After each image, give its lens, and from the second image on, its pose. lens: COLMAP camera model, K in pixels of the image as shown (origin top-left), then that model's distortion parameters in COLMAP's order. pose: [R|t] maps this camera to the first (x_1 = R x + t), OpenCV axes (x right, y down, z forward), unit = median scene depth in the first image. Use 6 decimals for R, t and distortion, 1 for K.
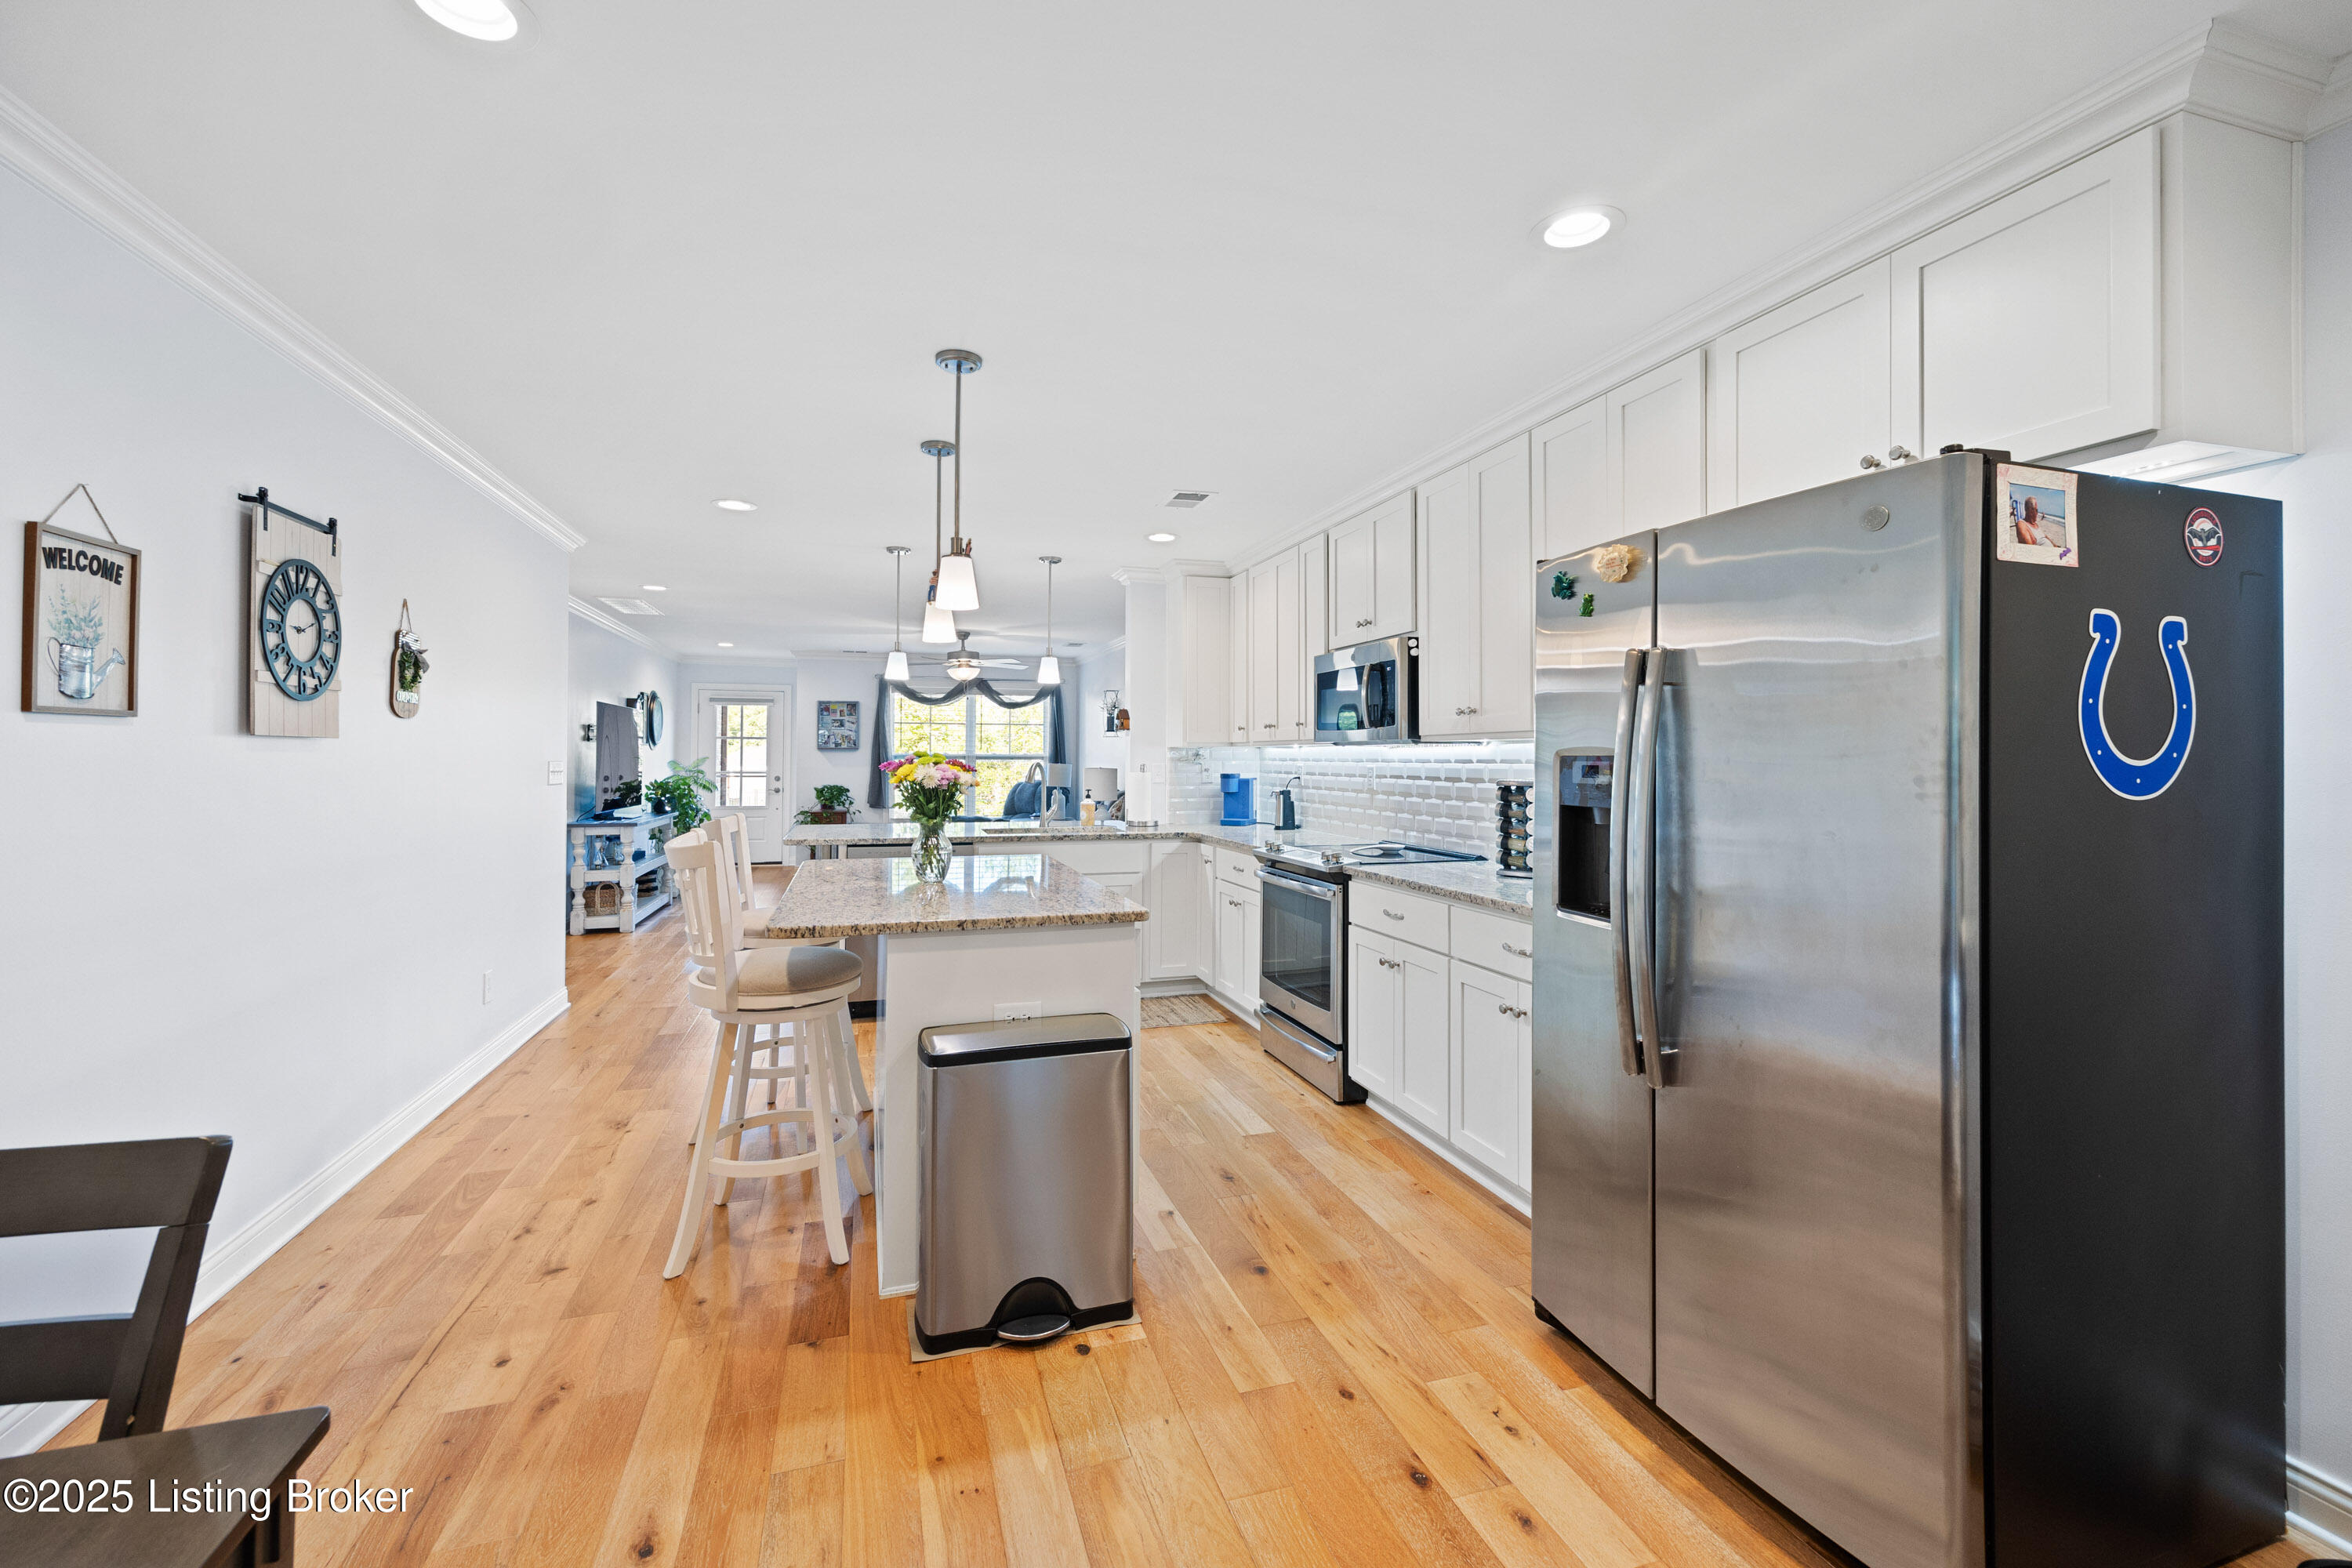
lens RADIAL K [[962.7, 0, 1168.3], [0, 962.7, 769.0], [0, 0, 1]] dist [0.001656, 0.000116]
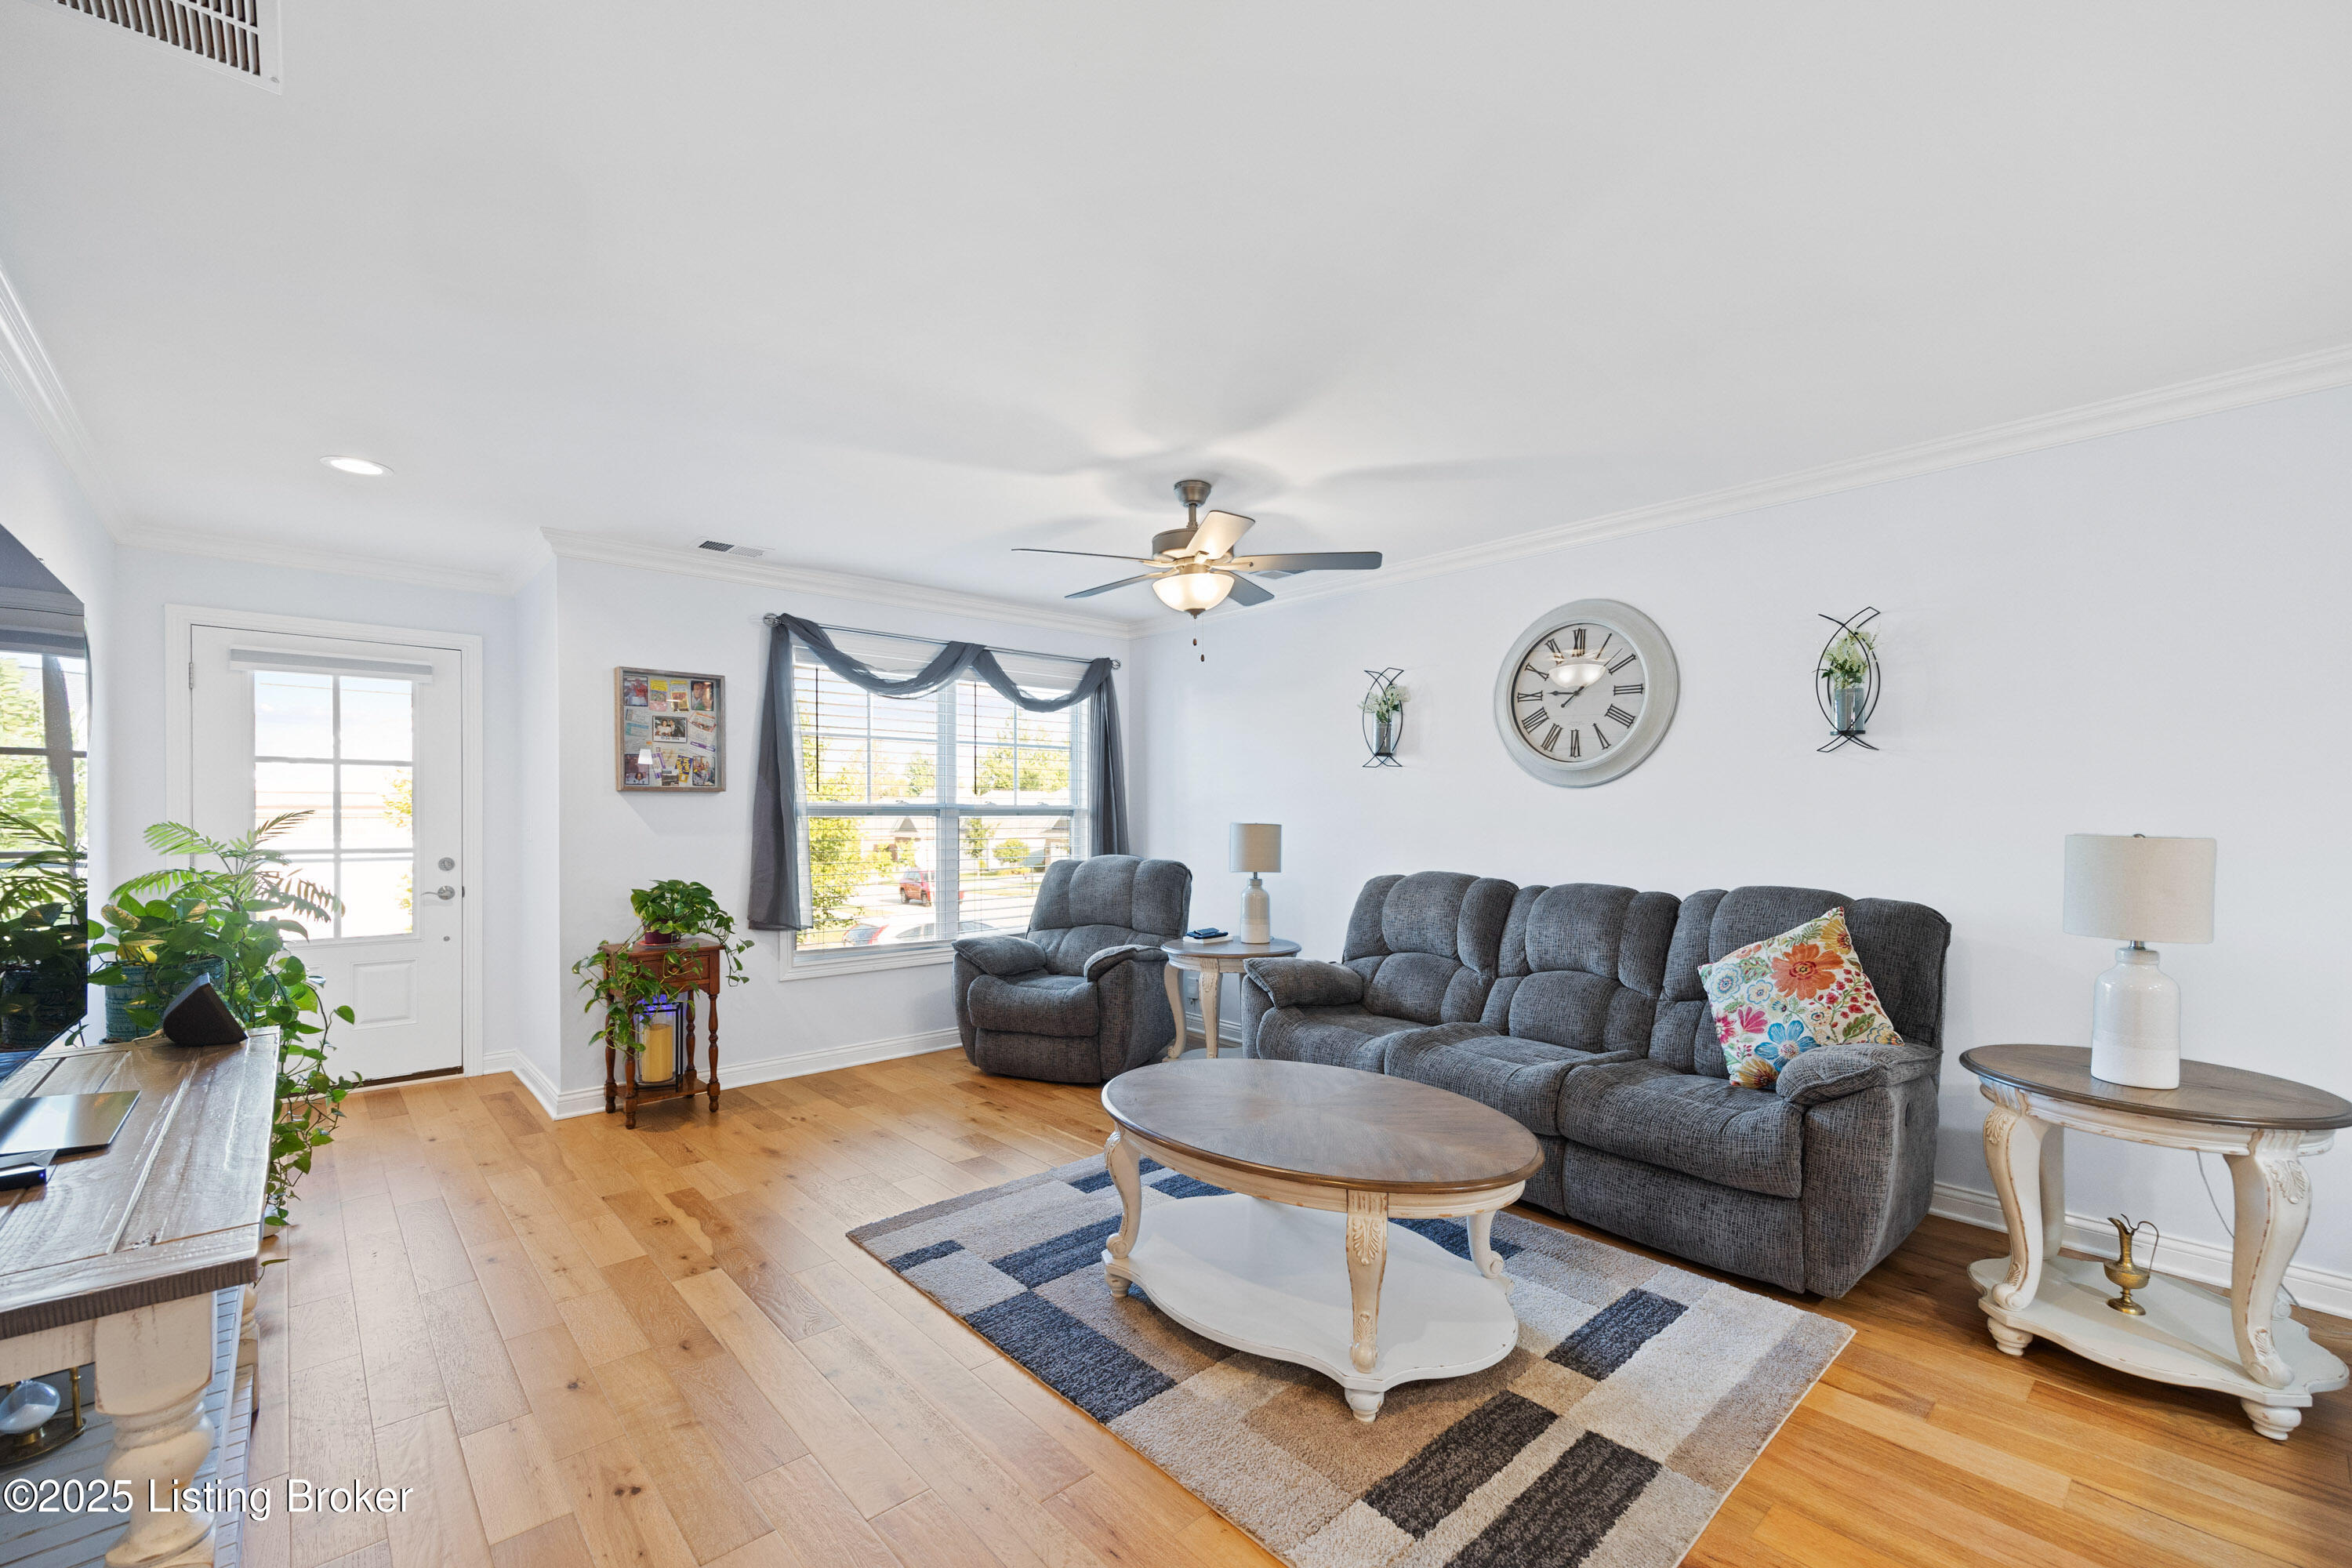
lens RADIAL K [[980.2, 0, 1168.8], [0, 980.2, 824.9], [0, 0, 1]] dist [-0.000232, -0.000078]
pose [[0.907089, -0.008045, 0.420863, -0.808976], [0.007694, 0.999967, 0.002531, -0.014231], [-0.420869, 0.000942, 0.907121, 1.330373]]
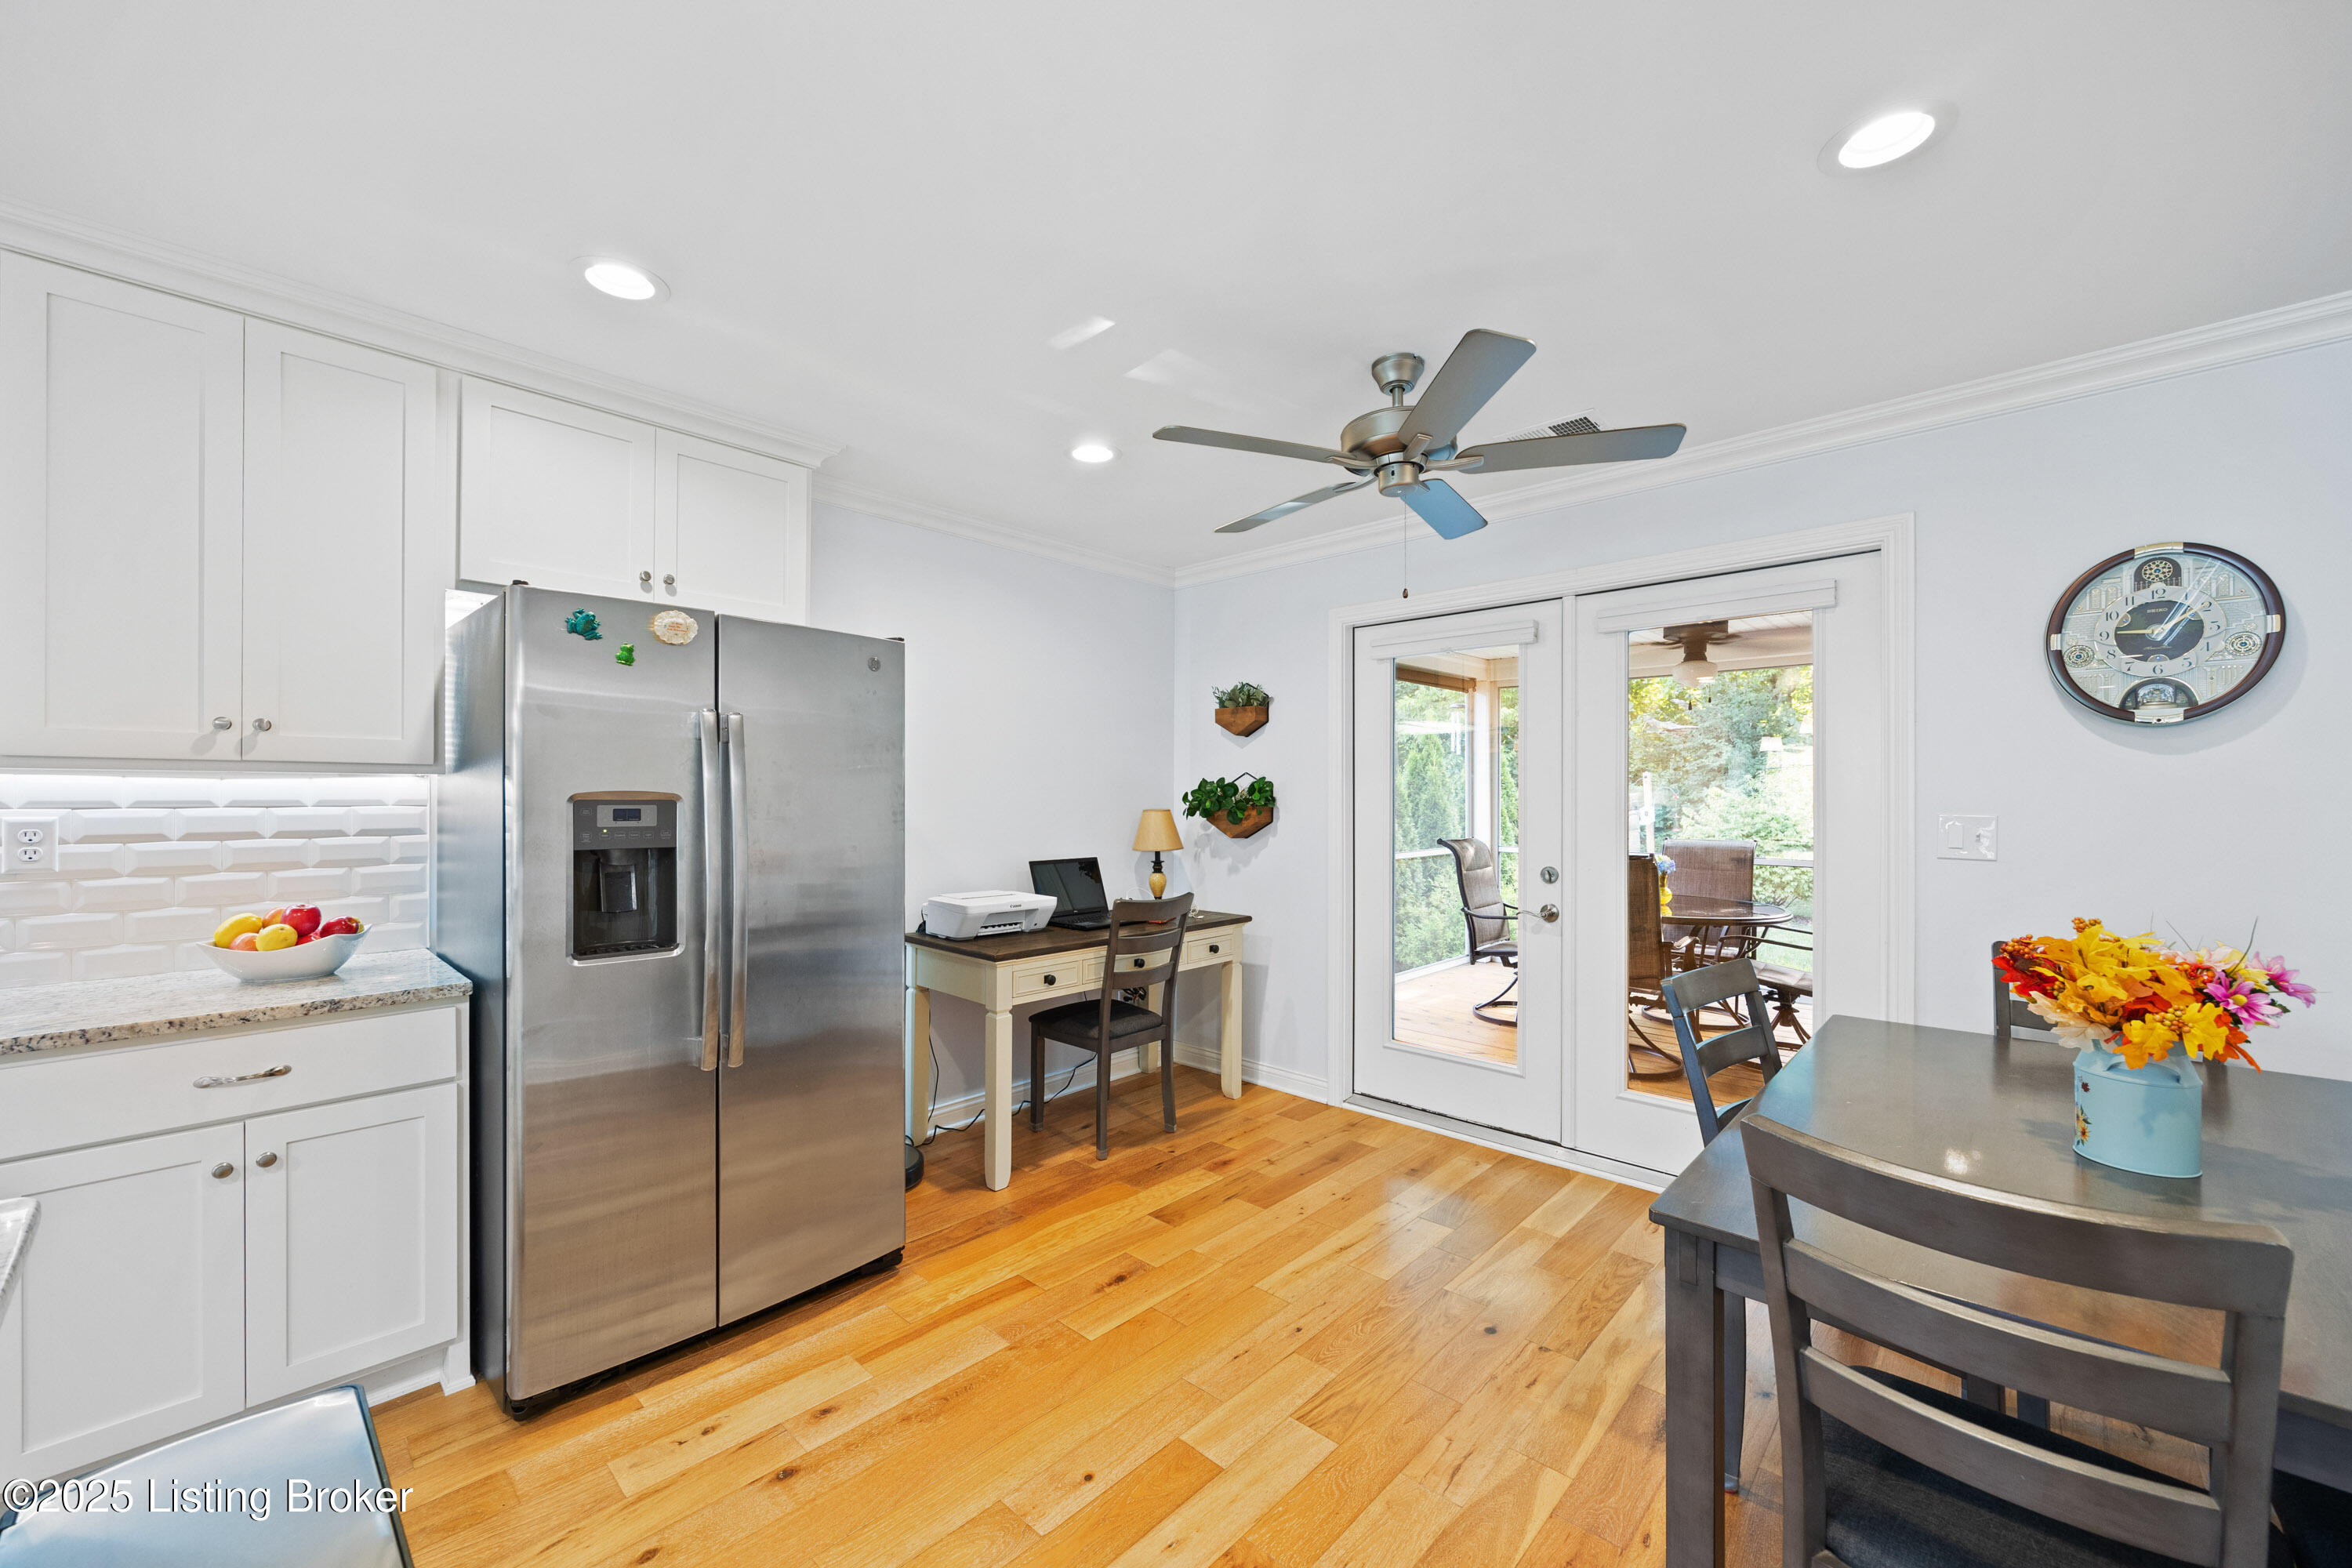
lens RADIAL K [[948.0, 0, 1182.5], [0, 948.0, 794.5], [0, 0, 1]] dist [-0.026115, -0.000103]
pose [[-0.516008, -0.001510, 0.856583, -0.309793], [0.006409, 0.999964, 0.005624, -0.008904], [-0.856560, 0.008392, -0.515979, 0.416767]]
